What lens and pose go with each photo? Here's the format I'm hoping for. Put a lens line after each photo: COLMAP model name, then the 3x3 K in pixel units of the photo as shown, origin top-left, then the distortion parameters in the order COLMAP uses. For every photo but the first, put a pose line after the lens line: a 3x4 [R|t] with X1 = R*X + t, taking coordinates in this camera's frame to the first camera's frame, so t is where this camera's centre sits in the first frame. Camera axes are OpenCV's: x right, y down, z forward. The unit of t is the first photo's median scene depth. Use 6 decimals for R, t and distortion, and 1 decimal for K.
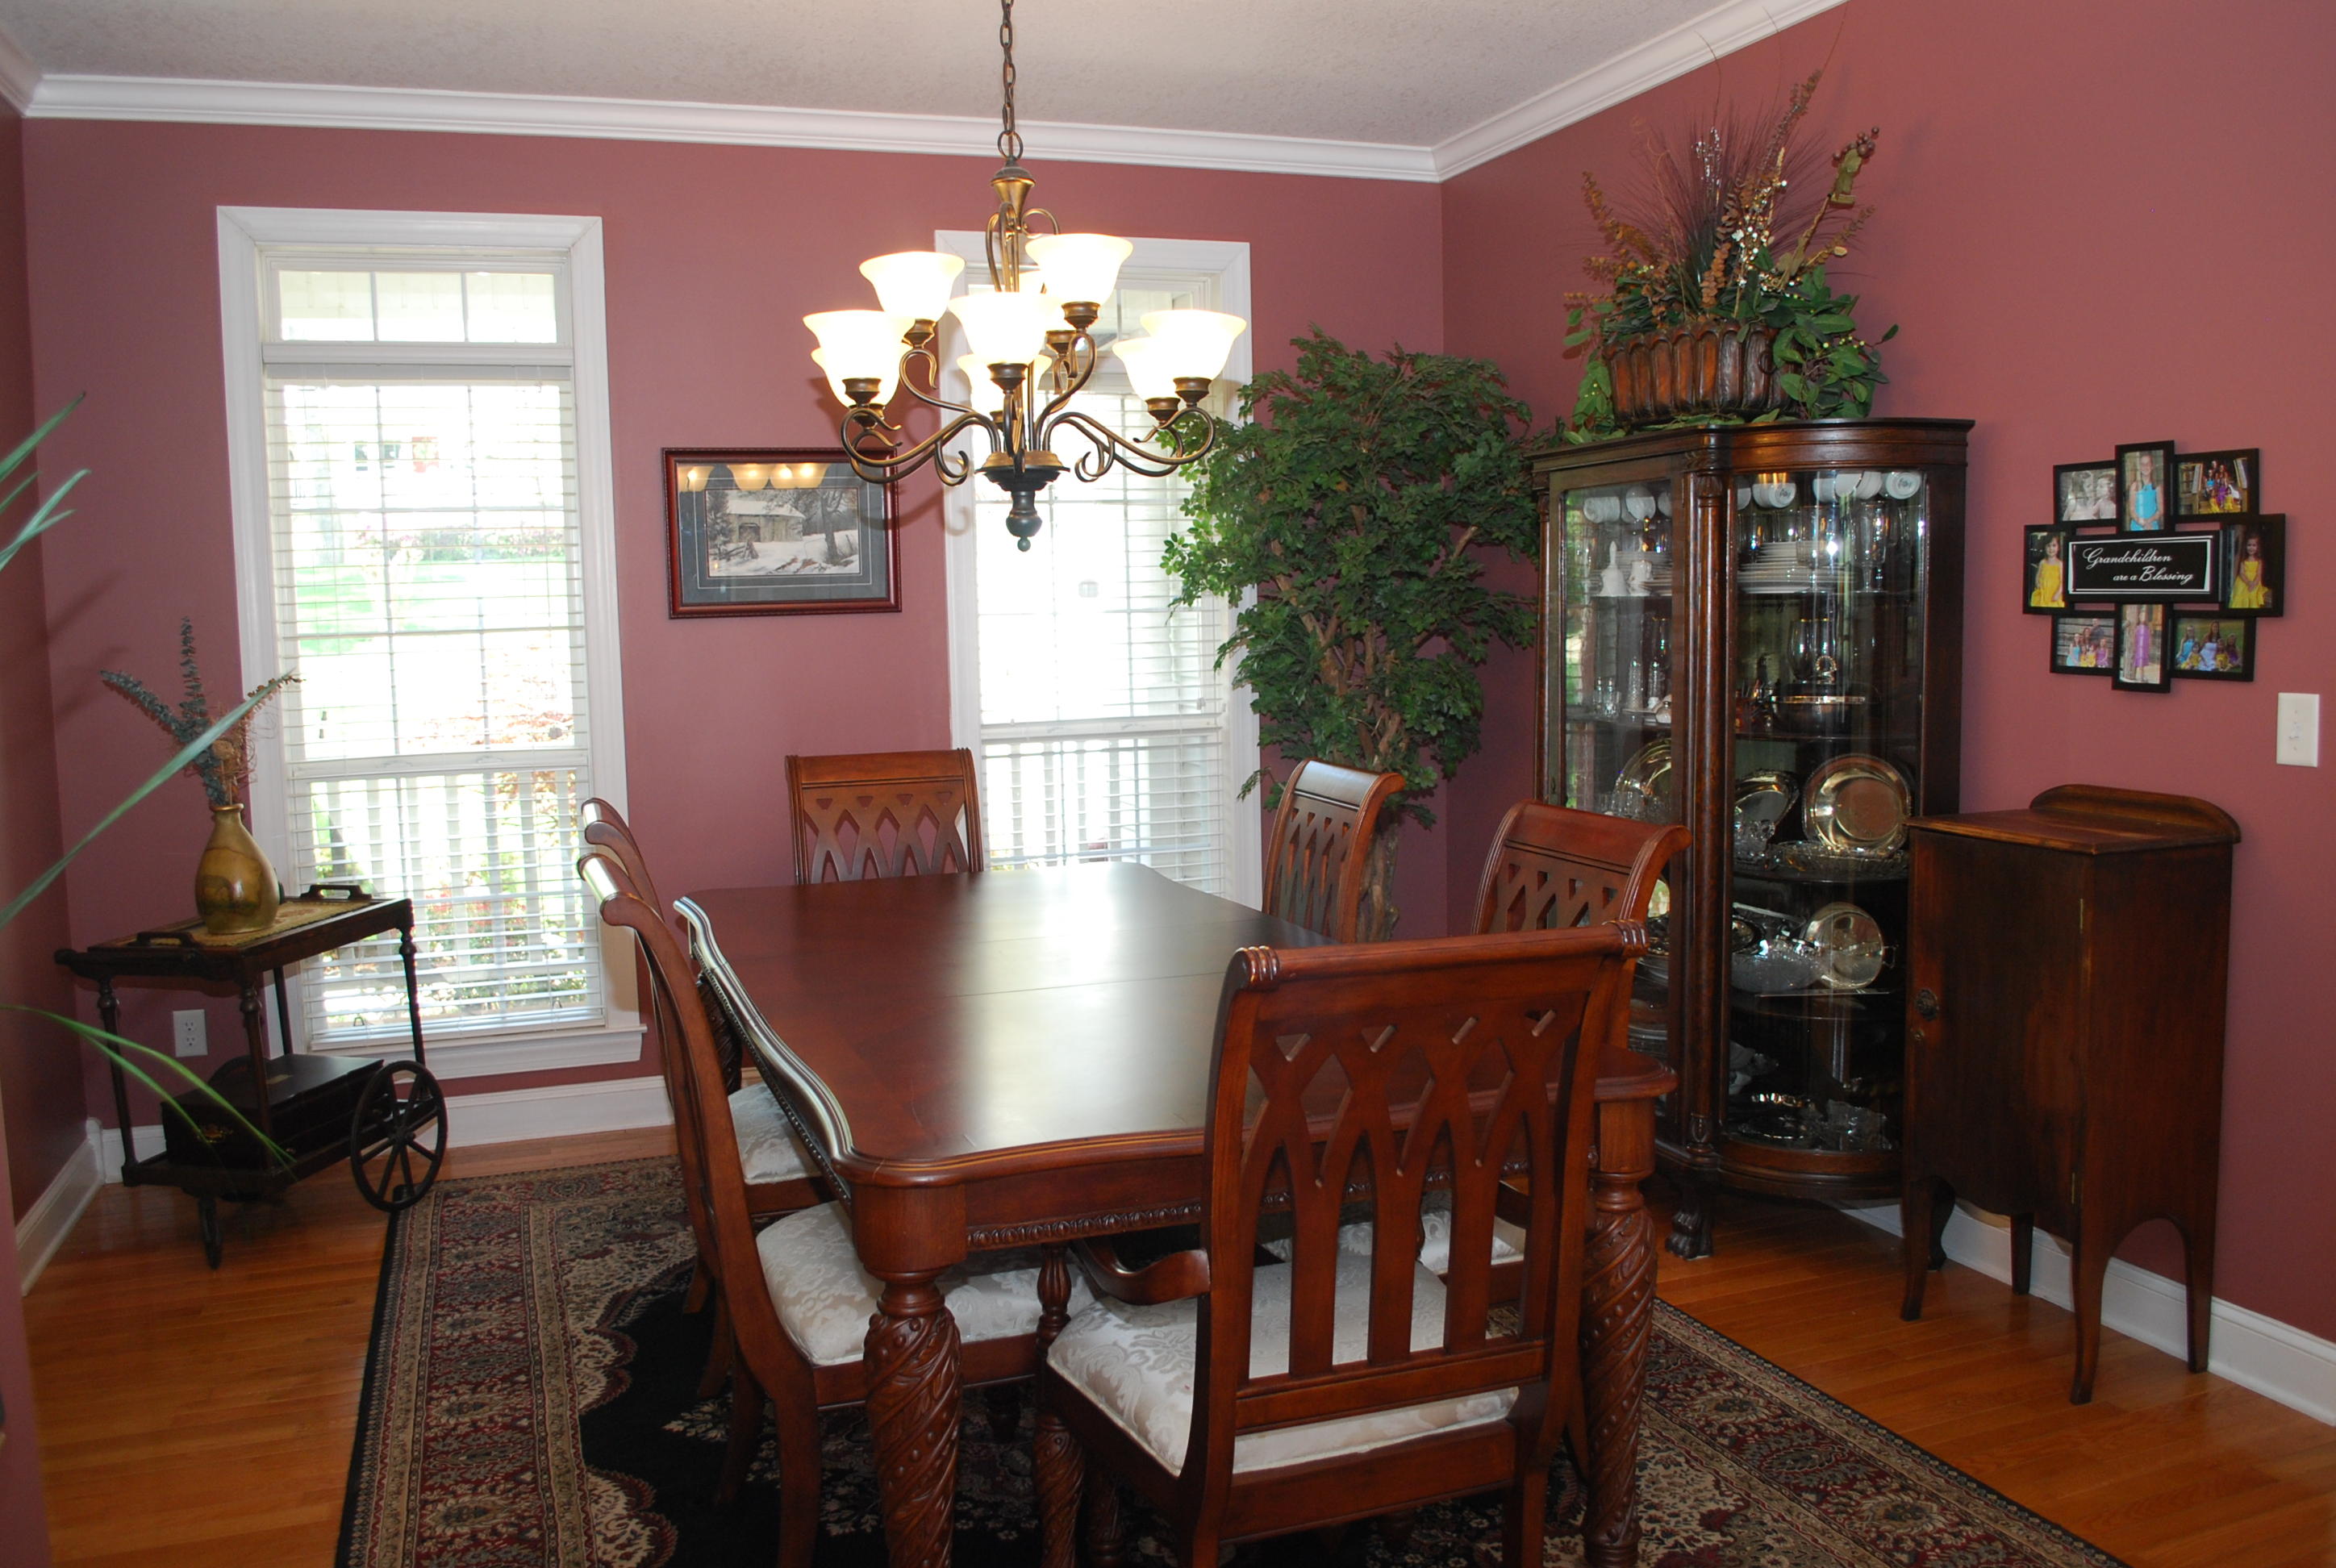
lens RADIAL K [[1870.3, 0, 1181.3], [0, 1870.3, 777.6], [0, 0, 1]] dist [-0.084658, 0.013221]
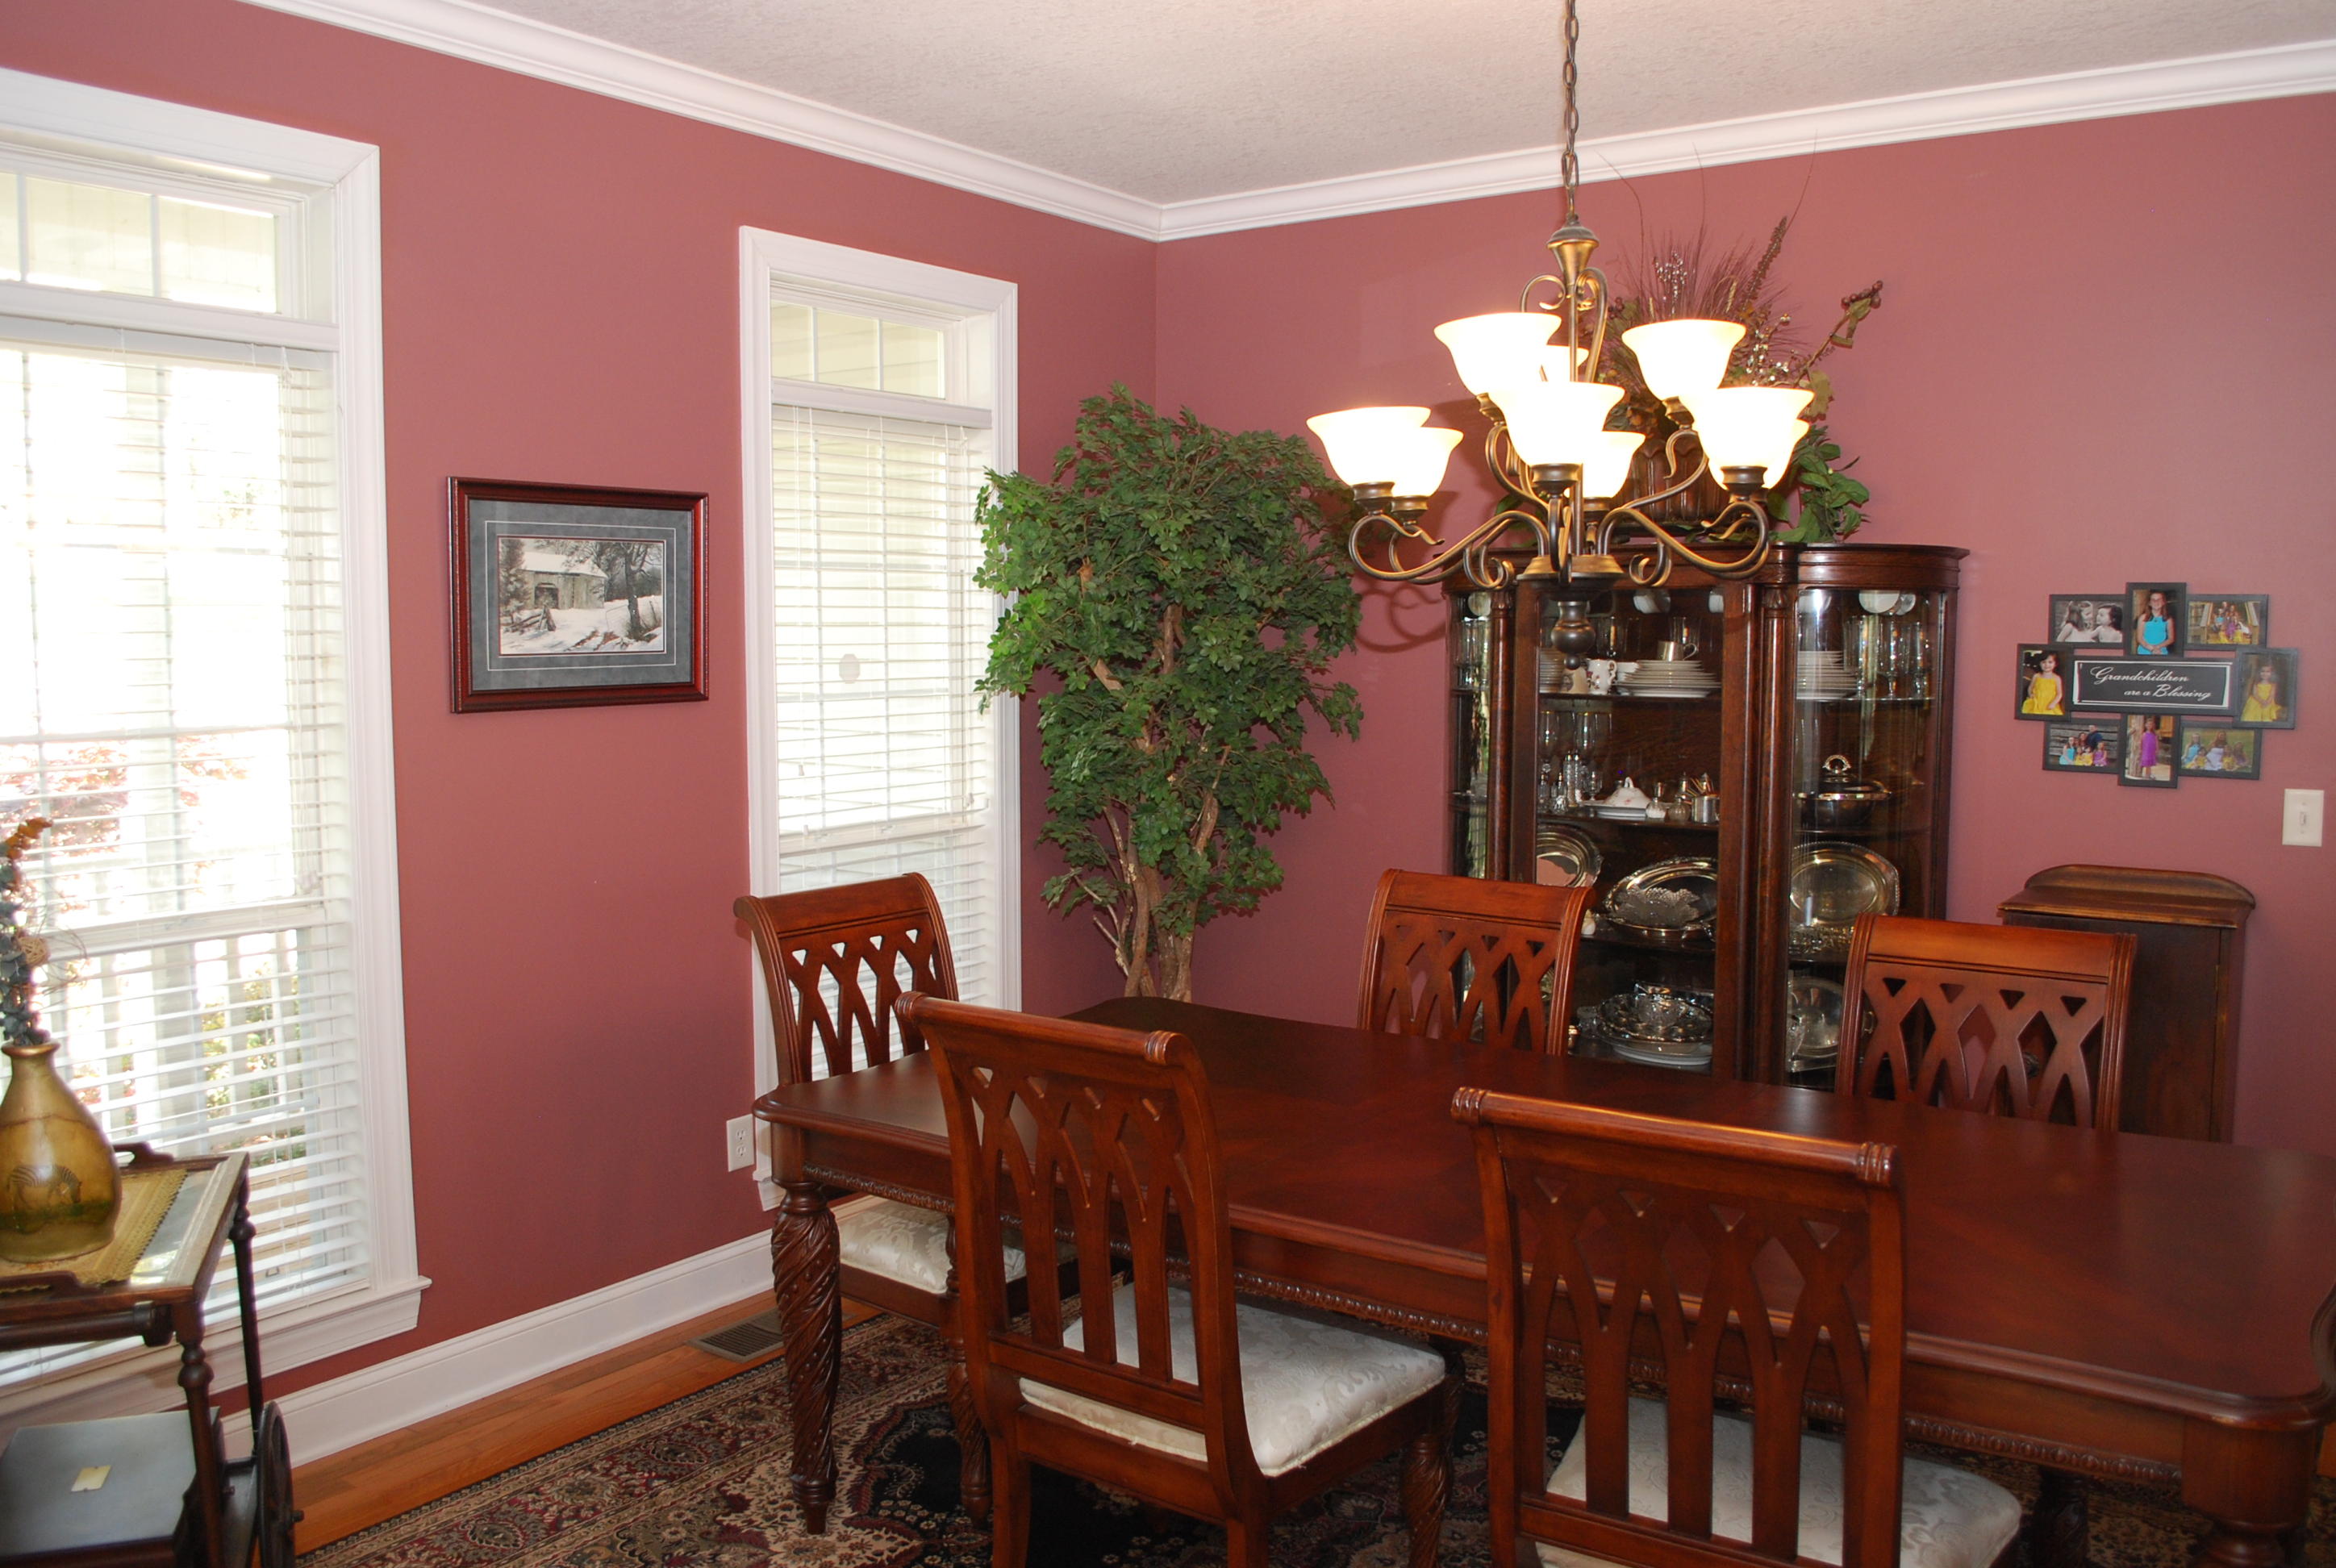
lens RADIAL K [[1870.3, 0, 1173.4], [0, 1870.3, 790.2], [0, 0, 1]] dist [-0.084658, 0.013221]
pose [[0.816729, -0.029486, 0.576267, -0.655159], [0.036522, 0.999333, -0.000628, -0.063520], [-0.575864, 0.021559, 0.817261, 0.357775]]
